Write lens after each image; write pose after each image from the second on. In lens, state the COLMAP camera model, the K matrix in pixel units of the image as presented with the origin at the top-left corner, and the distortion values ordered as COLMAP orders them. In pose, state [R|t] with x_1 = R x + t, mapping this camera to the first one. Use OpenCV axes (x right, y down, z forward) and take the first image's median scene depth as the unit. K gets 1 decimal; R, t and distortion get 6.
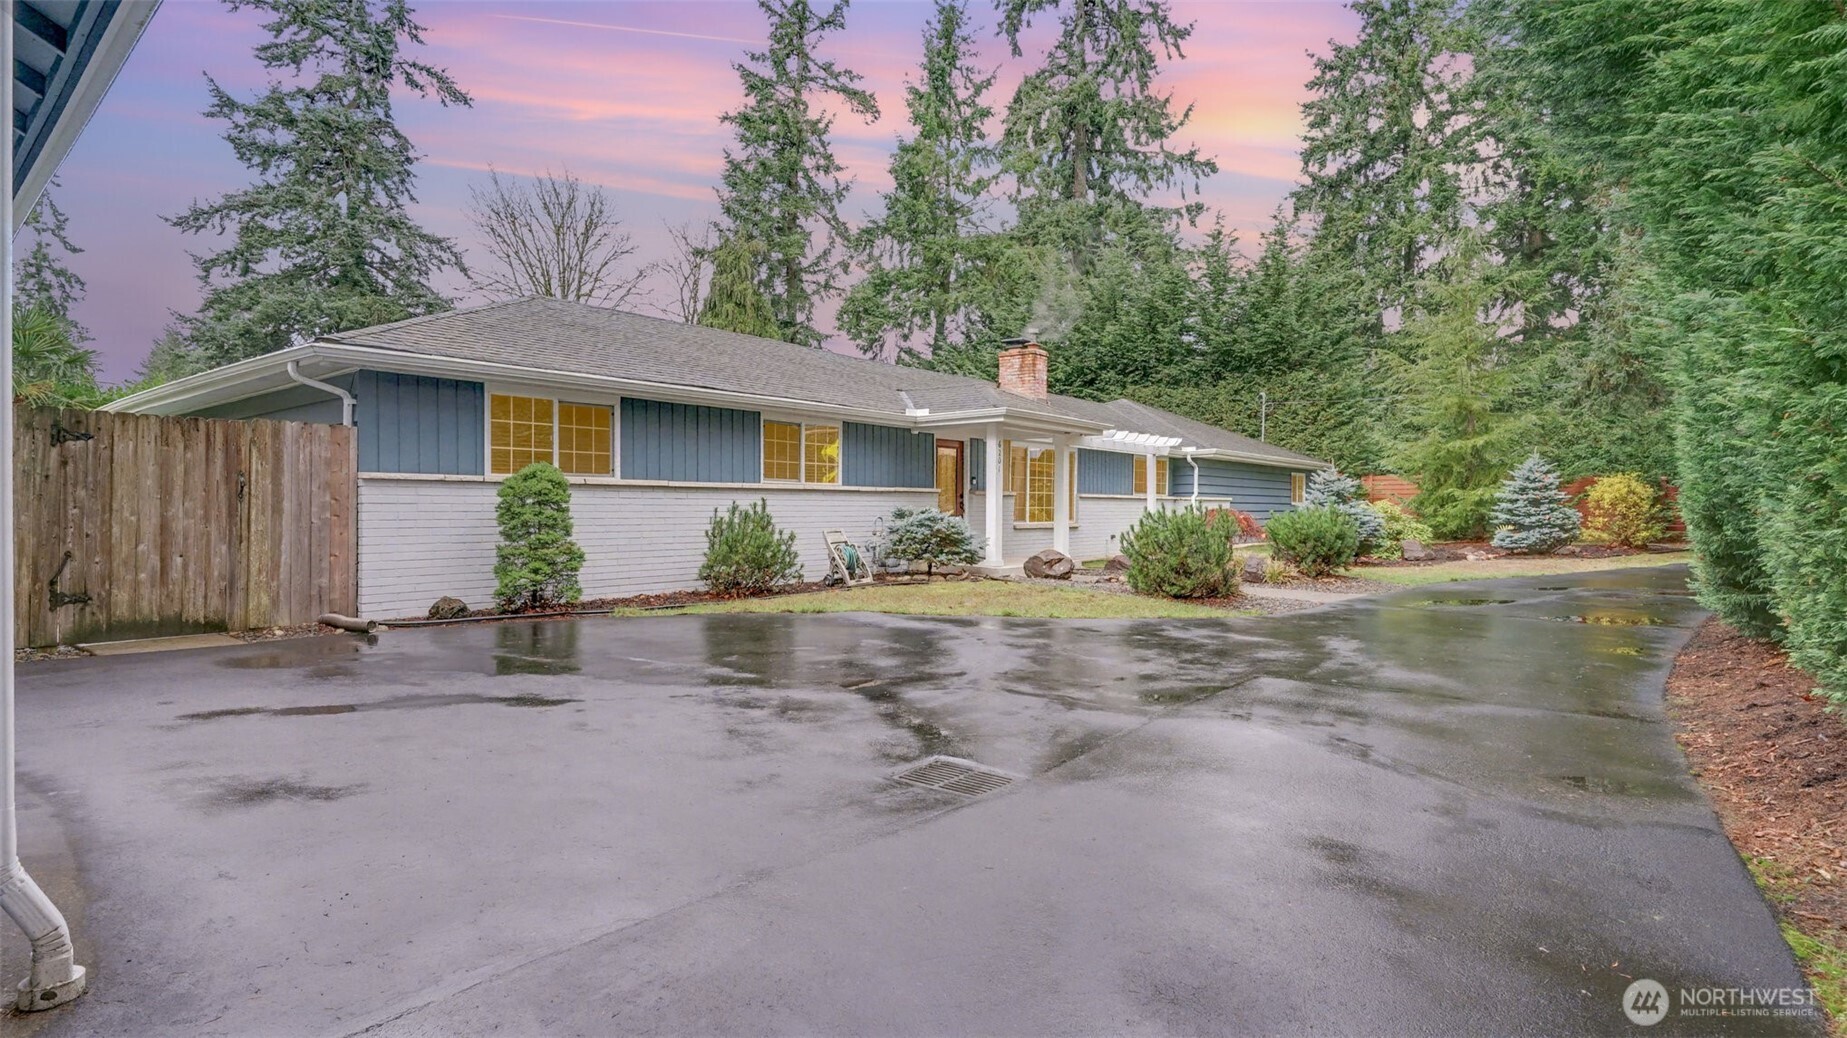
lens RADIAL K [[905.8, 0, 920.6], [0, 905.8, 516.4], [0, 0, 1]] dist [-0.010280, 0.000993]
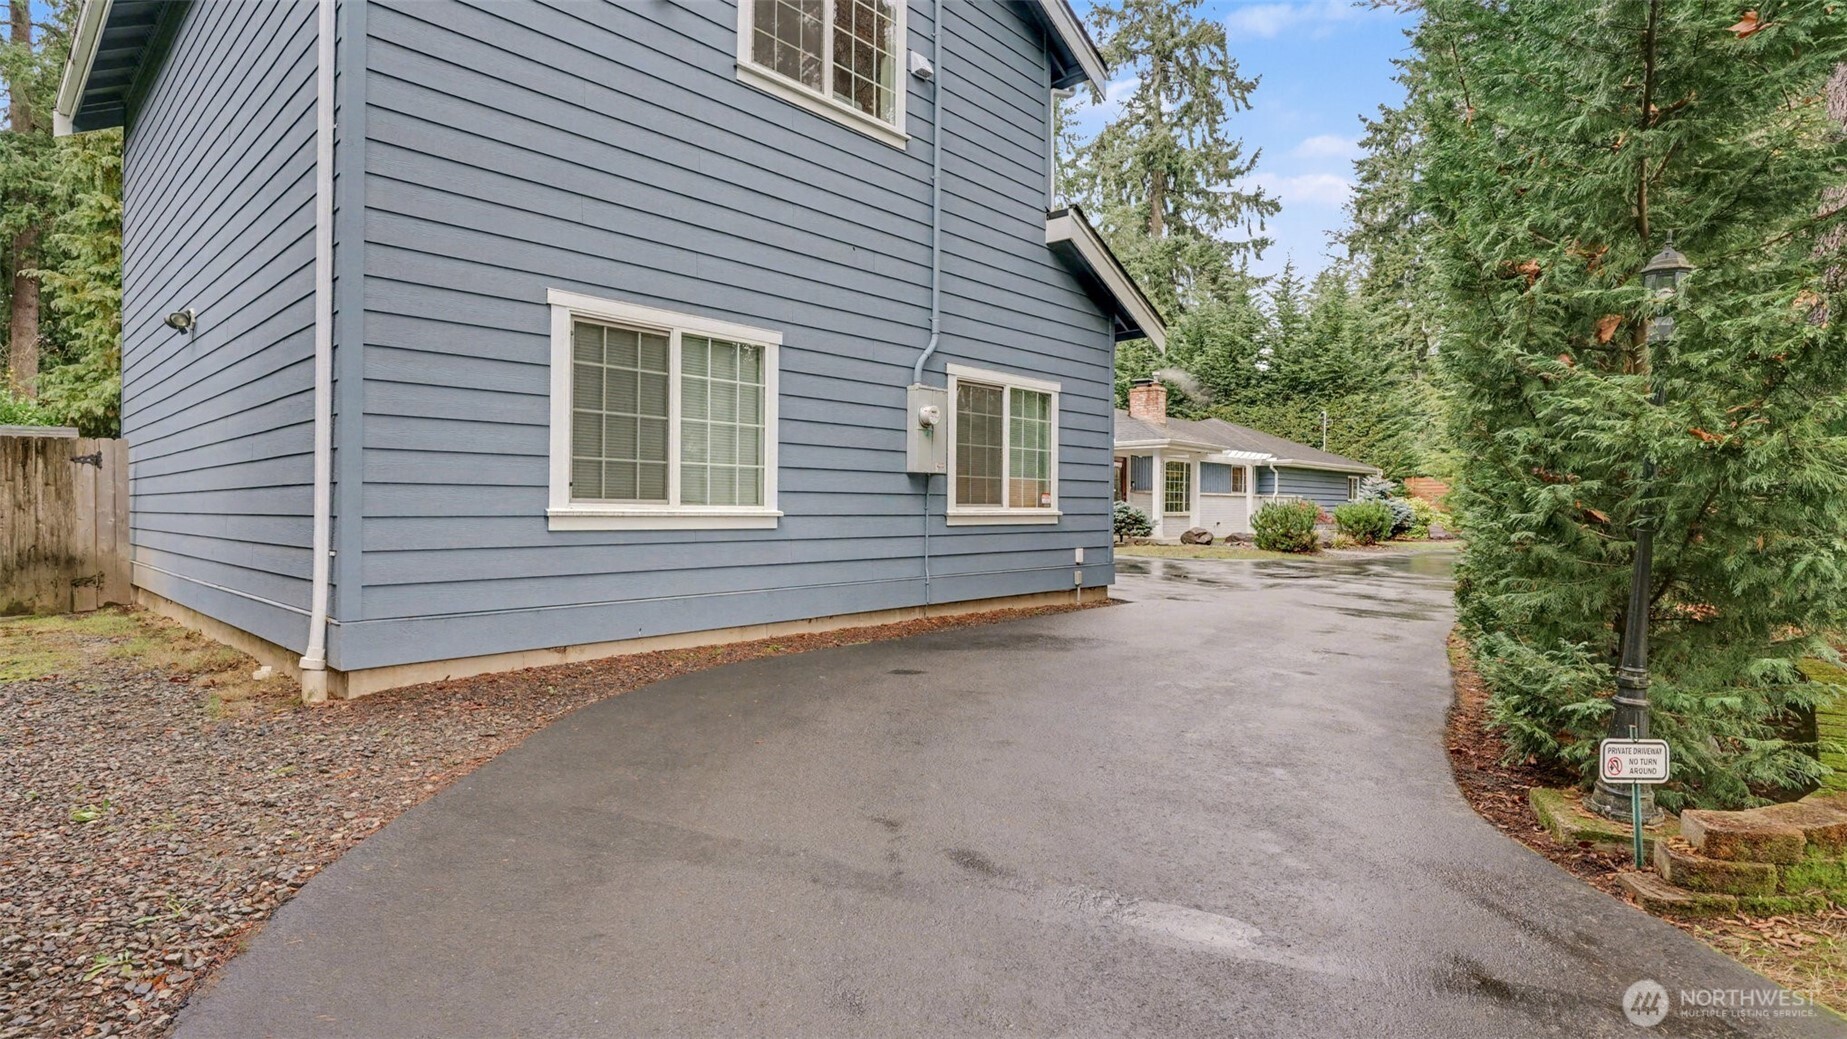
lens RADIAL K [[905.8, 0, 920.6], [0, 905.8, 516.9], [0, 0, 1]] dist [-0.010280, 0.000993]
pose [[0.998796, 0.000139, -0.049058, -0.087802], [-0.000065, 0.999999, 0.001511, 0.005279], [0.049058, -0.001506, 0.998795, -0.205893]]
